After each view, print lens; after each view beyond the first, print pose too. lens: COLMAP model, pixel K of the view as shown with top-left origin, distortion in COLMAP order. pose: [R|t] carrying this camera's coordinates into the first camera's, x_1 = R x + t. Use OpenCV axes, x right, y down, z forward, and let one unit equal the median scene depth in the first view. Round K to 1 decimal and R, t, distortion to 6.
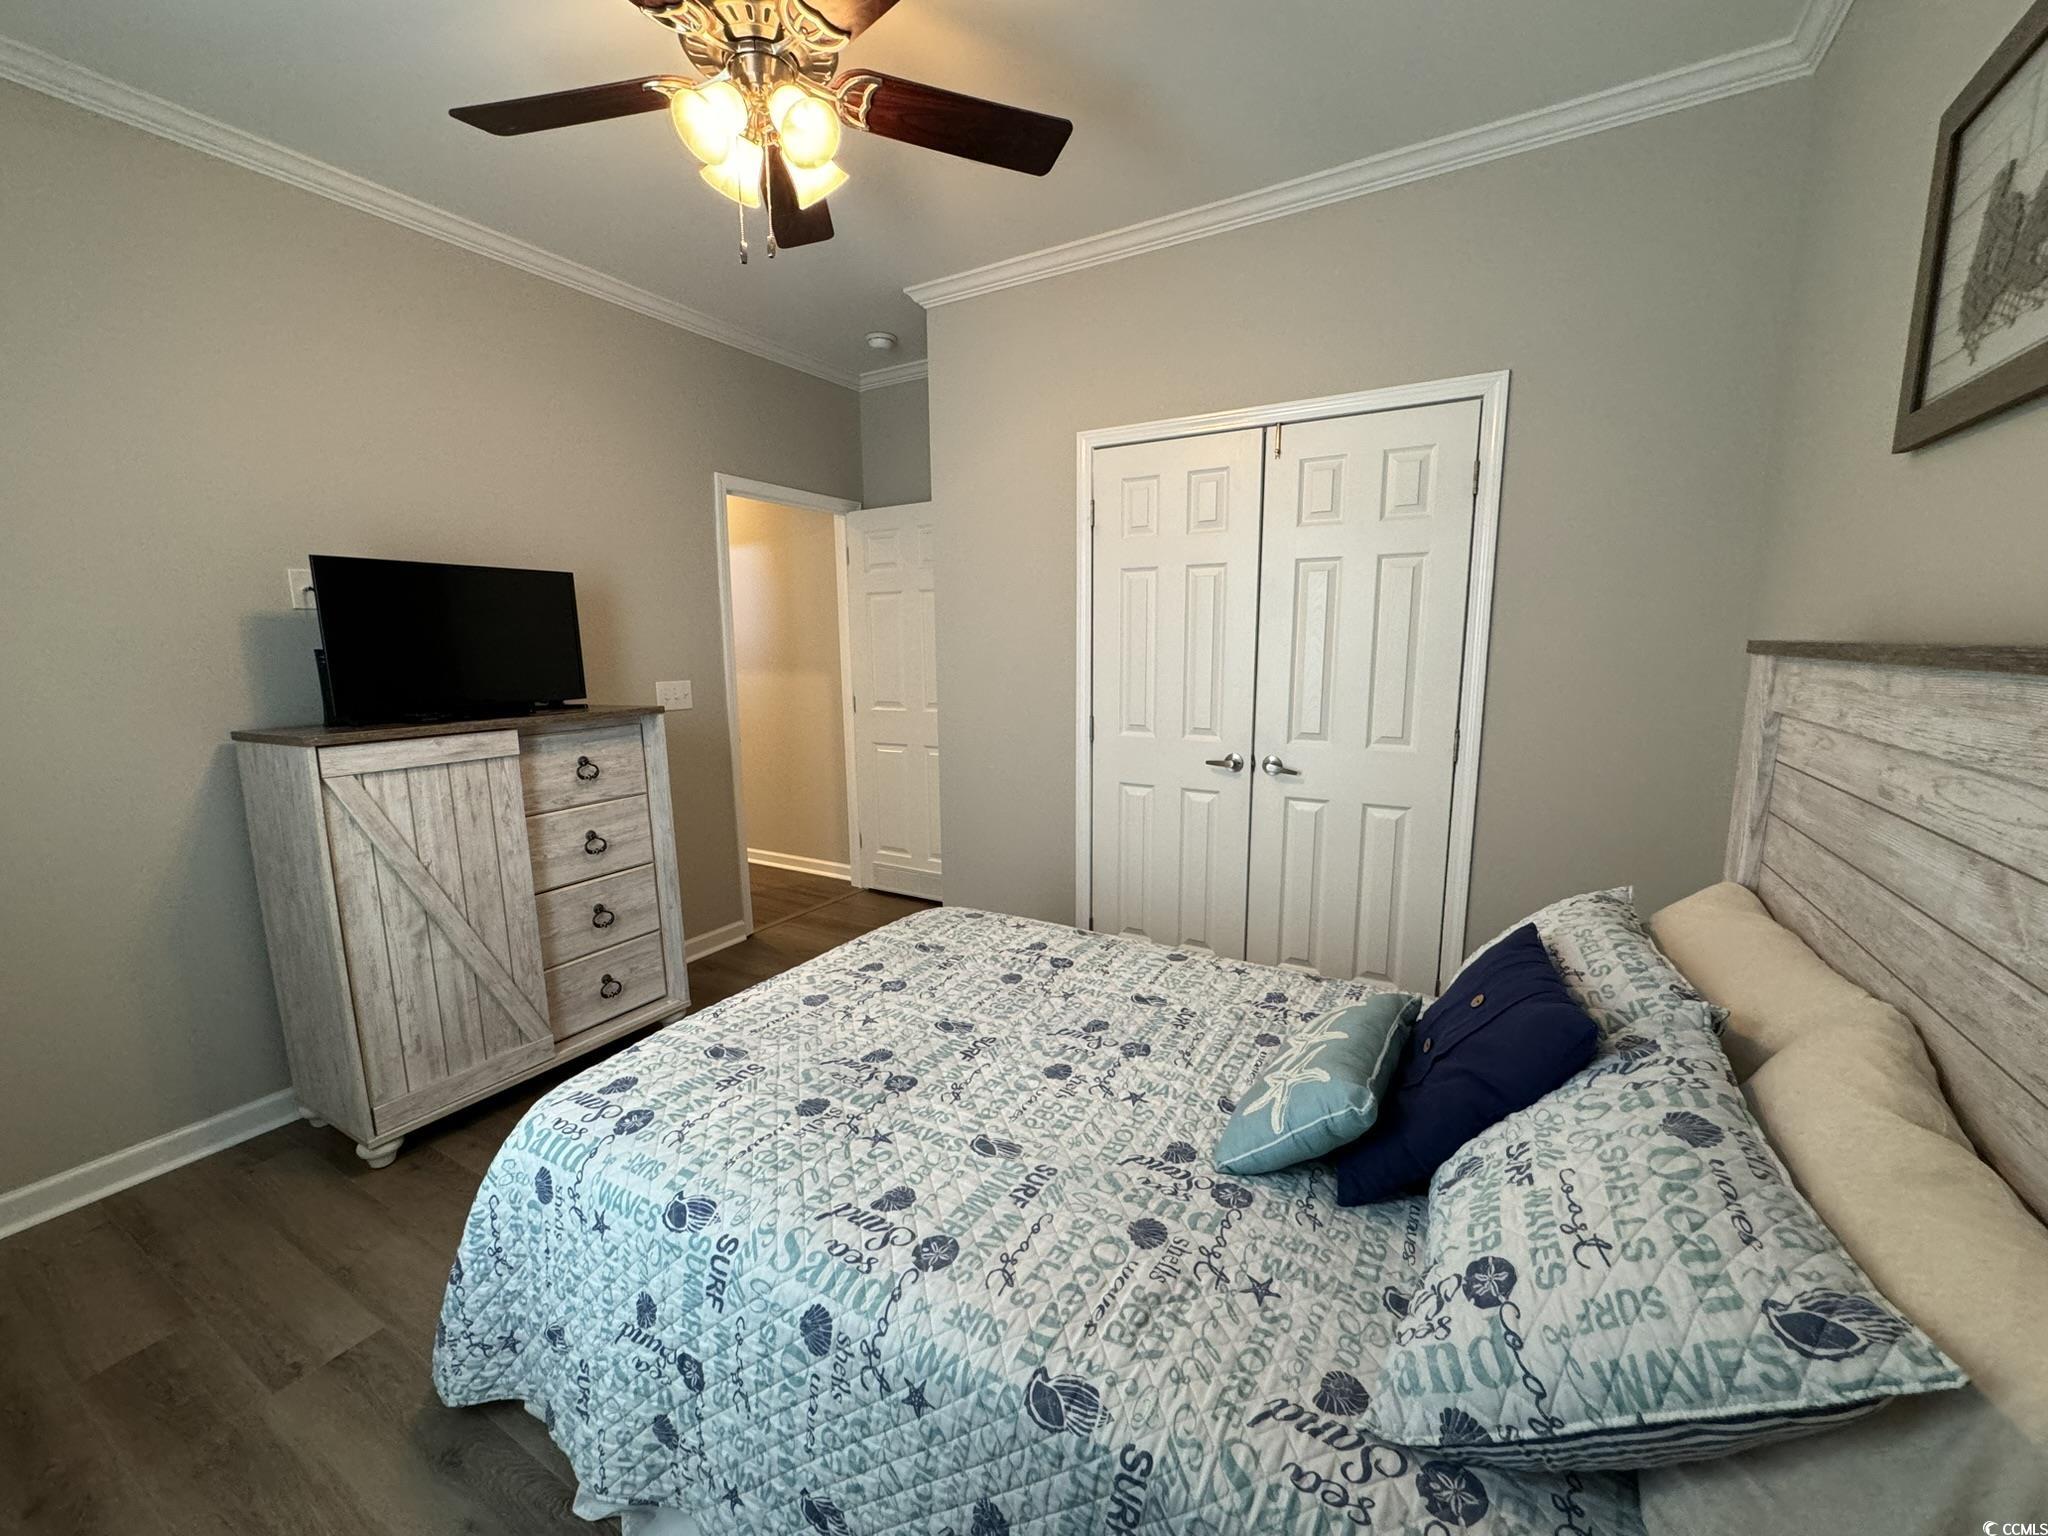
lens RADIAL K [[811.0, 0, 1024.0], [0, 811.0, 768.0], [0, 0, 1]] dist [-0.002904, -0.000030]
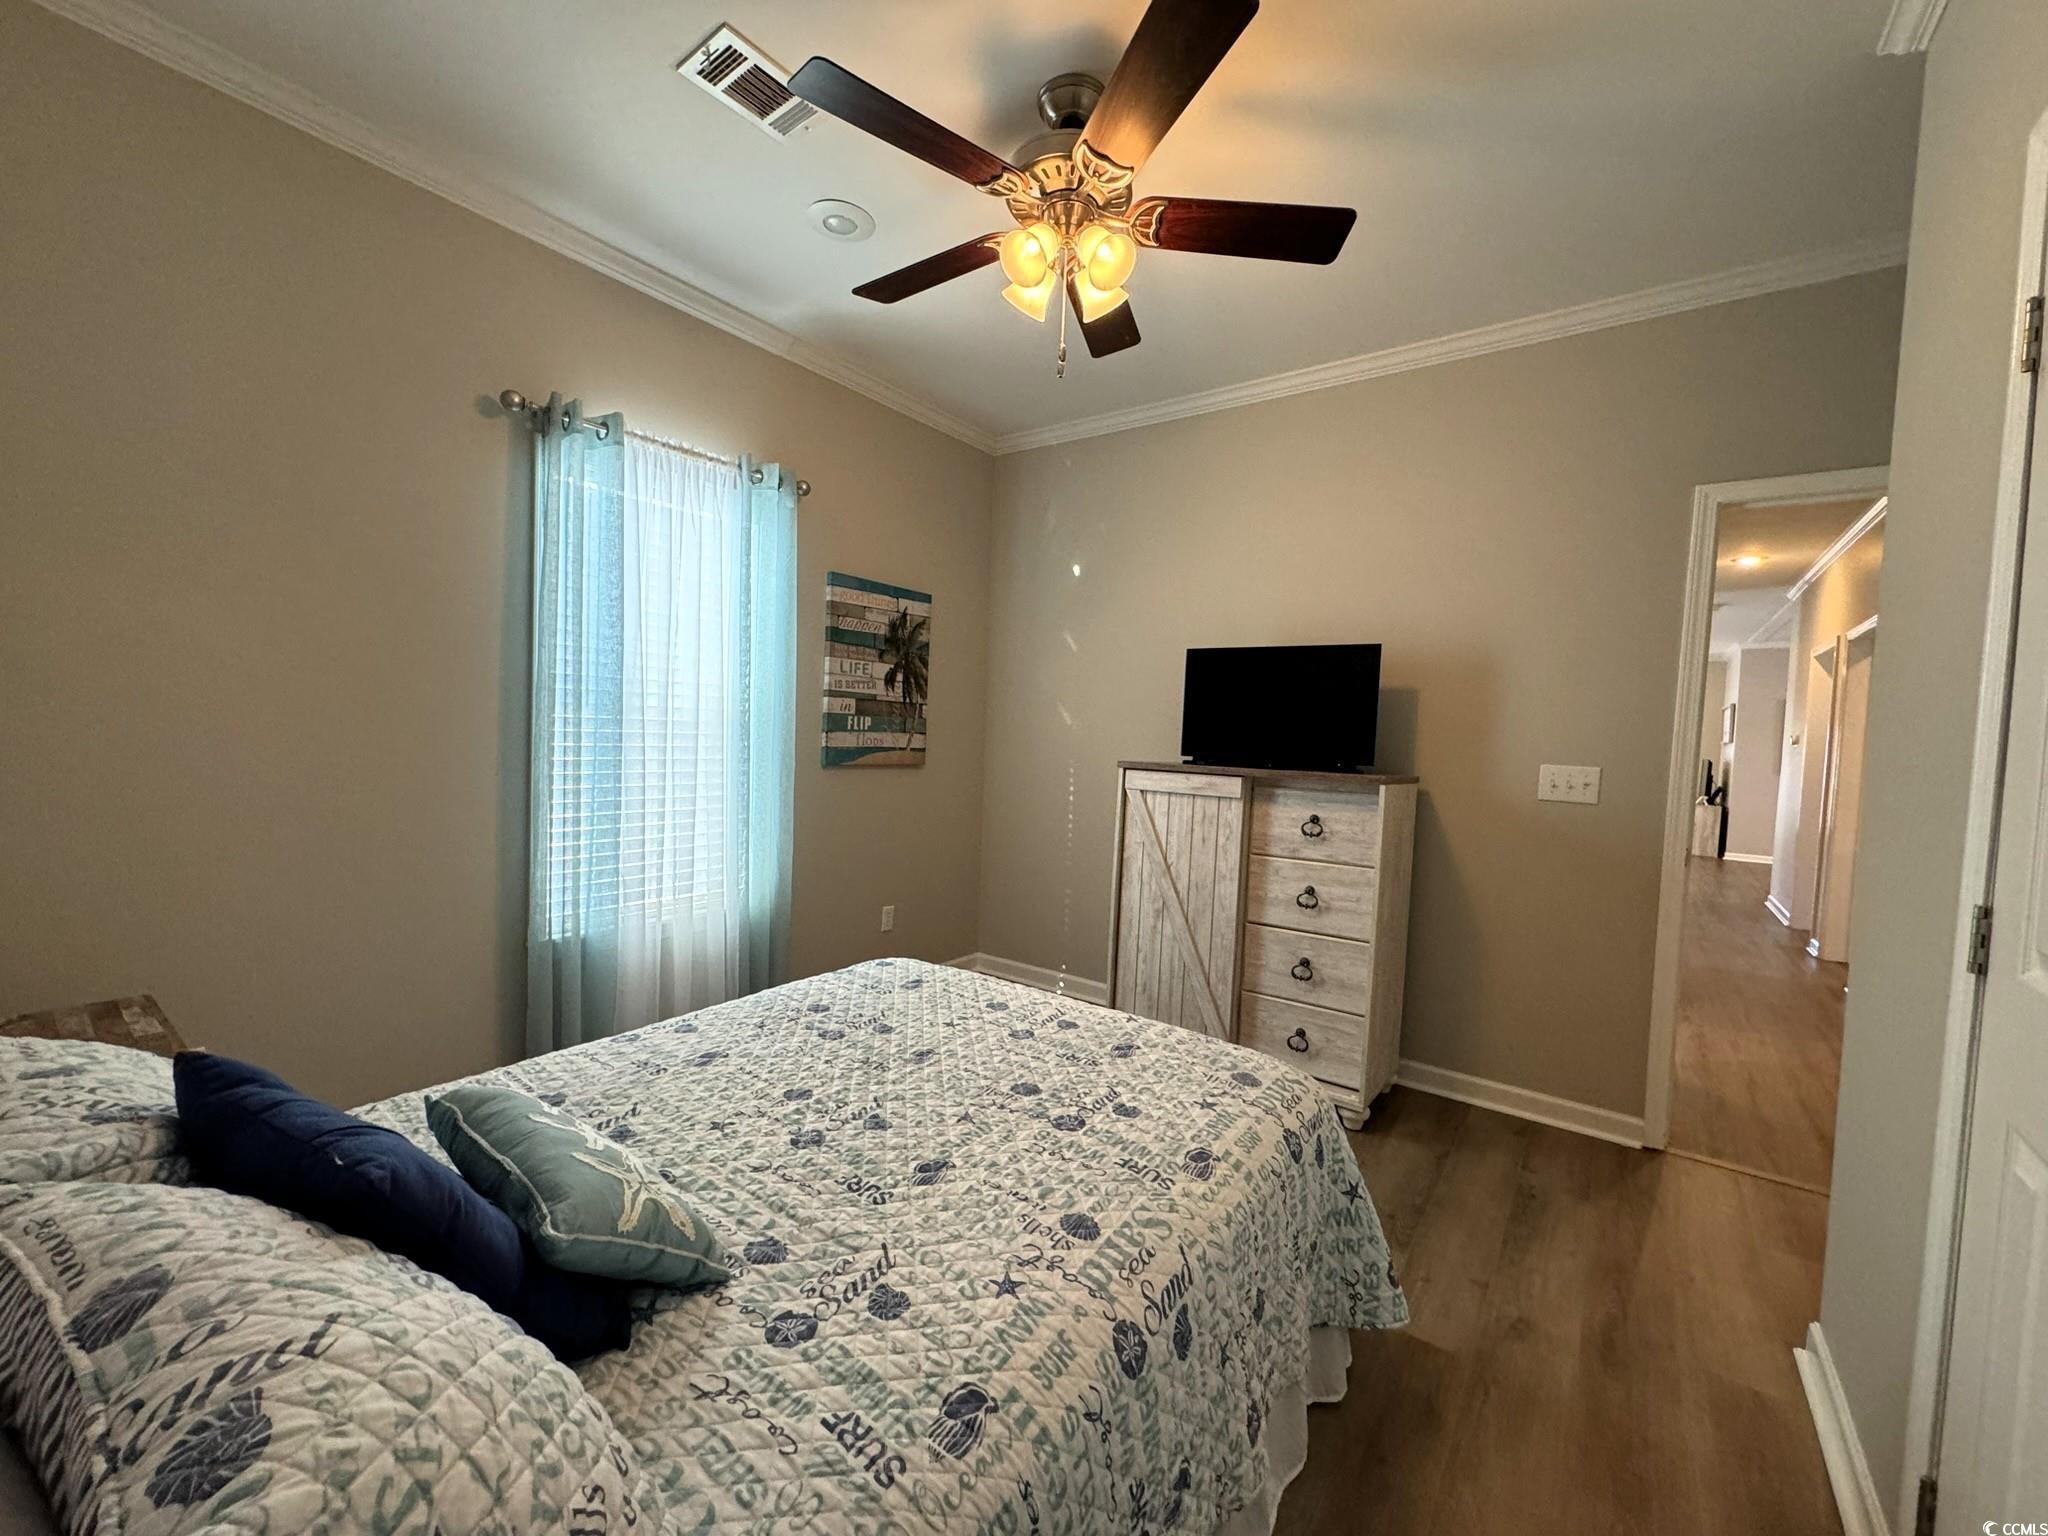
lens RADIAL K [[811.0, 0, 1024.0], [0, 811.0, 768.0], [0, 0, 1]] dist [-0.002904, -0.000030]
pose [[-0.103080, 0.055107, -0.993145, 0.695124], [-0.191637, 0.978658, 0.074193, -0.102090], [0.976038, 0.197971, -0.090320, 0.910073]]
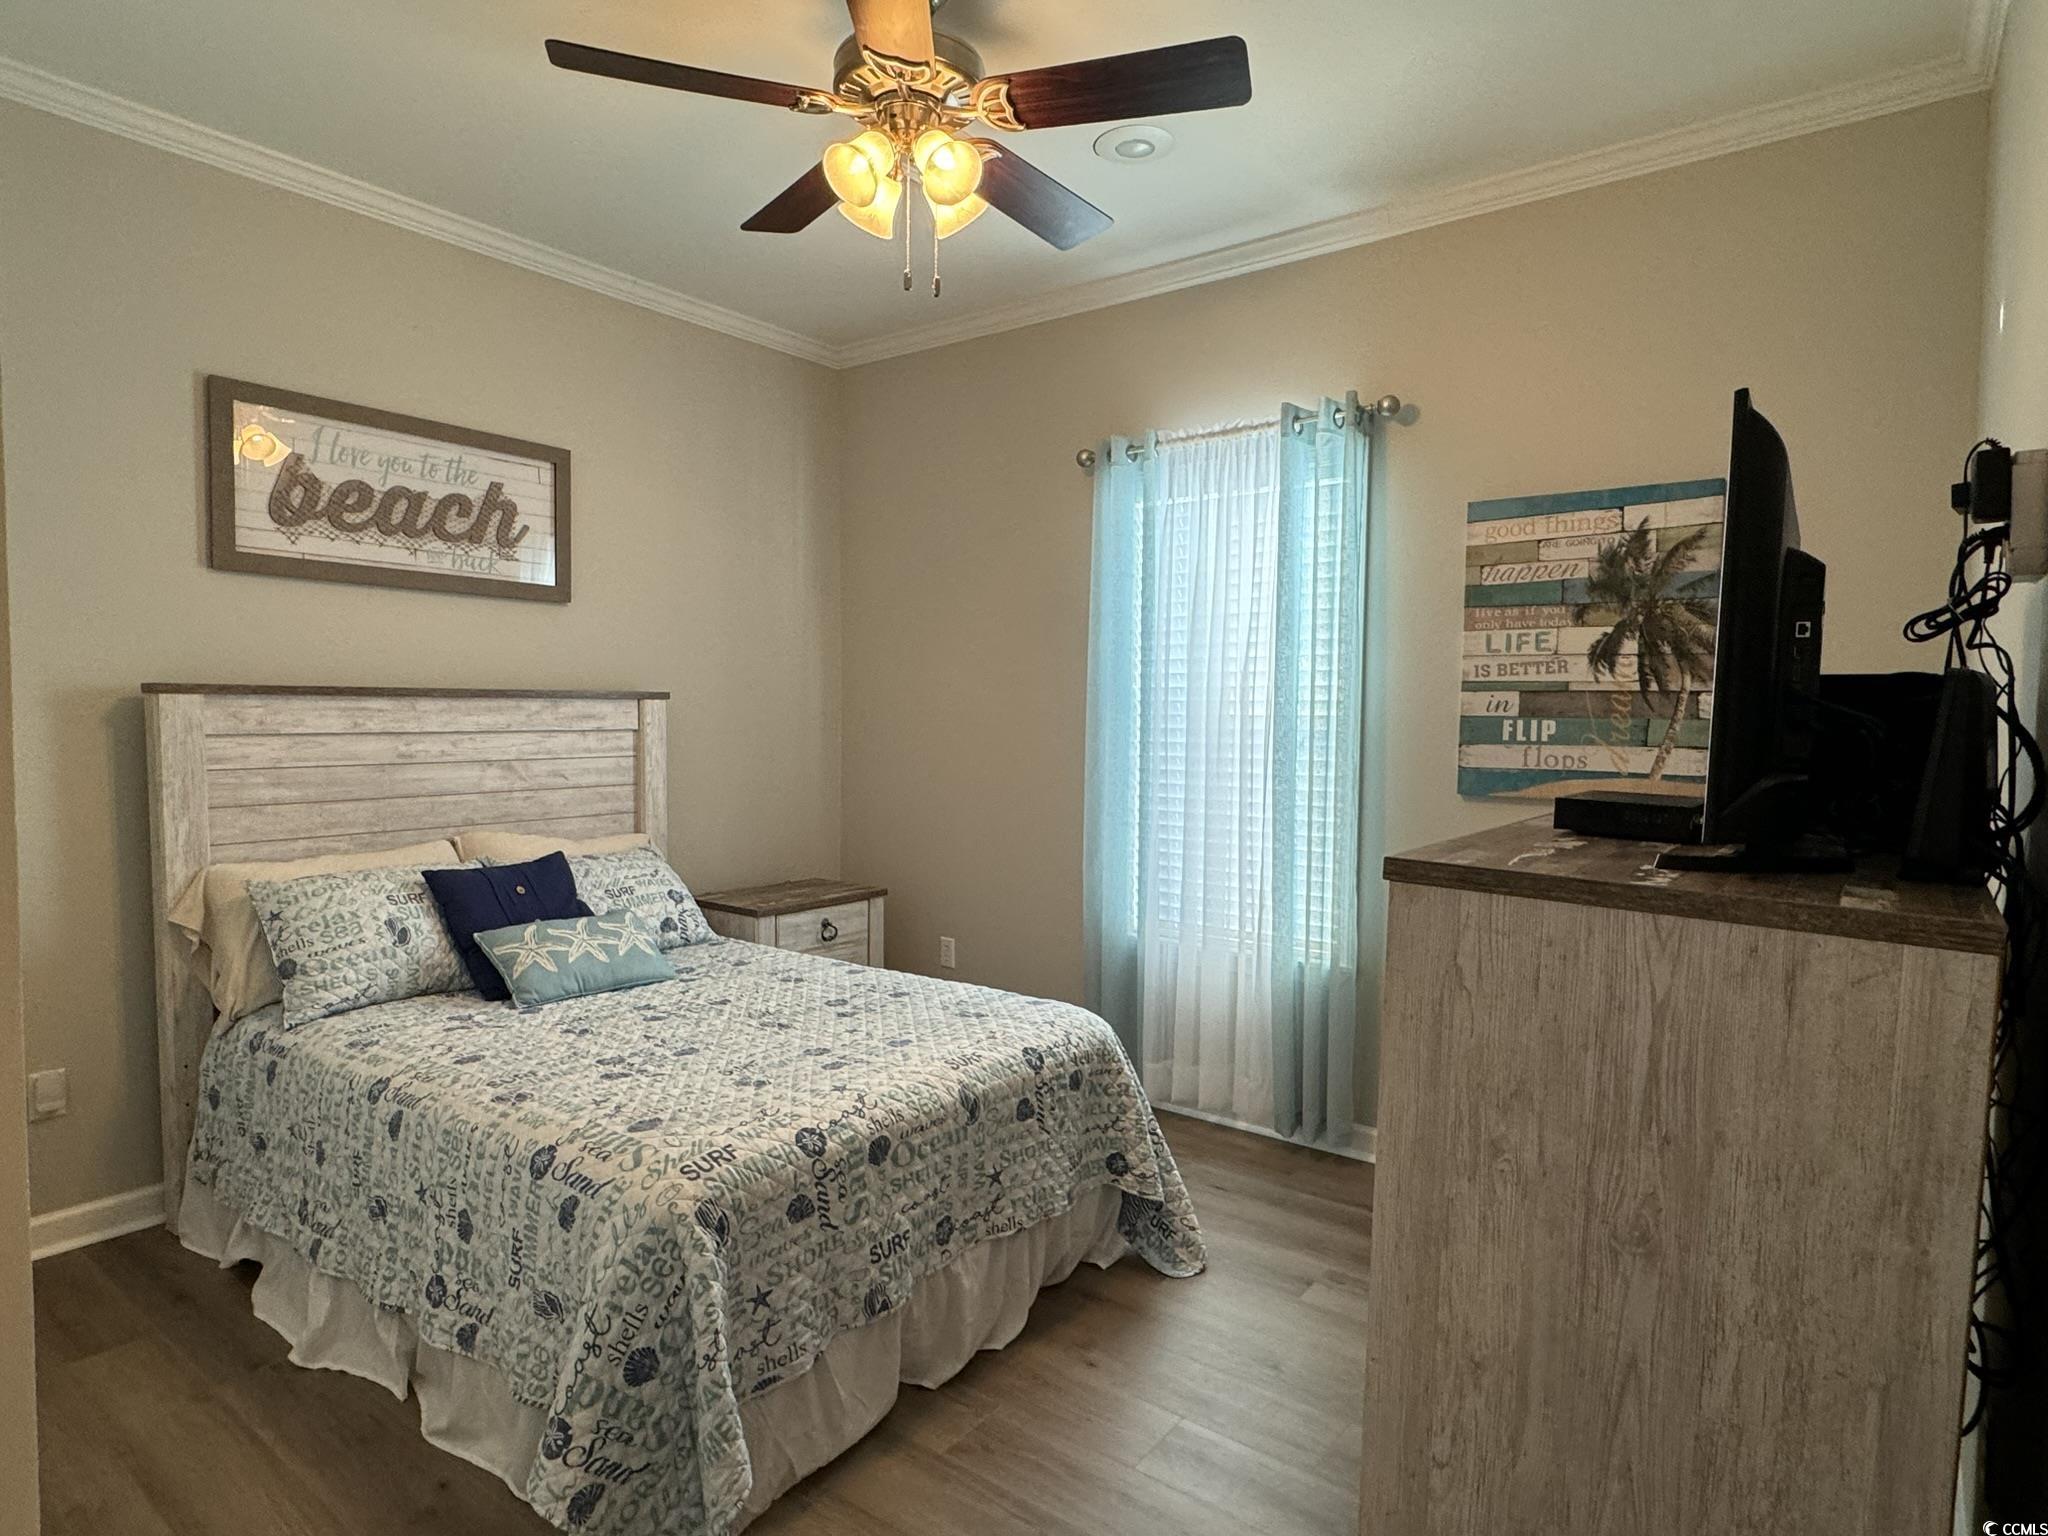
lens RADIAL K [[1133.7, 0, 1024.0], [0, 1133.7, 768.0], [0, 0, 1]] dist [-0.003907, -0.000455]
pose [[-0.993020, -0.004186, 0.117875, -0.476102], [0.019748, 0.979364, 0.201139, -0.259880], [-0.116284, 0.202062, -0.972445, 1.899135]]
